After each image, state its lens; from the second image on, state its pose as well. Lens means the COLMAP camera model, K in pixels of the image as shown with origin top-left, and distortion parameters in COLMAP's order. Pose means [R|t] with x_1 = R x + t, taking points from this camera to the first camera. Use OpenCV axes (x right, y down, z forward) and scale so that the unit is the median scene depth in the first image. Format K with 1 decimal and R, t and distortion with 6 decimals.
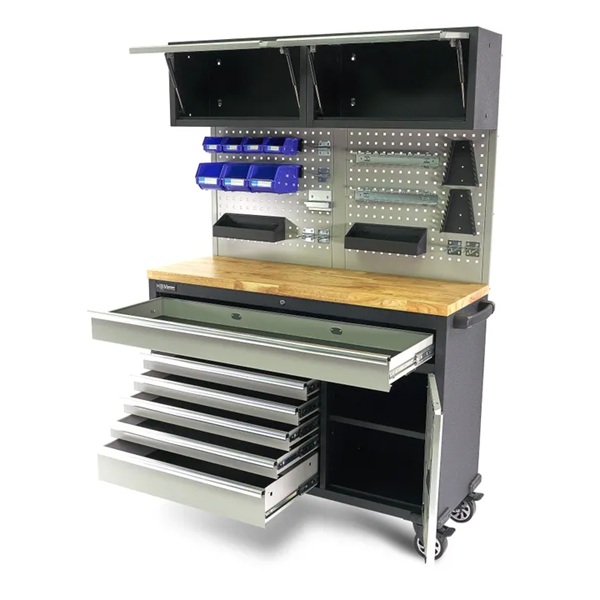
lens RADIAL K [[860.7, 0, 299.1], [0, 860.7, 314.7], [0, 0, 1]] dist [-0.043042, 0.010746]
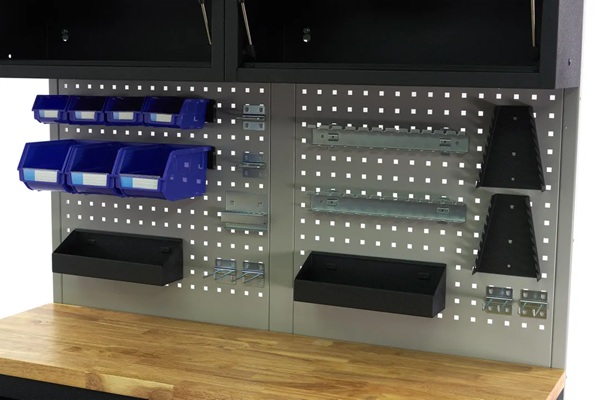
lens RADIAL K [[1040.6, 0, 300.0], [0, 1040.6, 200.0], [0, 0, 1]] dist [-0.022820, -0.099646]
pose [[0.994620, -0.006631, 0.103374, -0.011082], [0.016231, 0.995598, -0.092310, -0.080392], [-0.102307, 0.093491, 0.990350, 0.347052]]
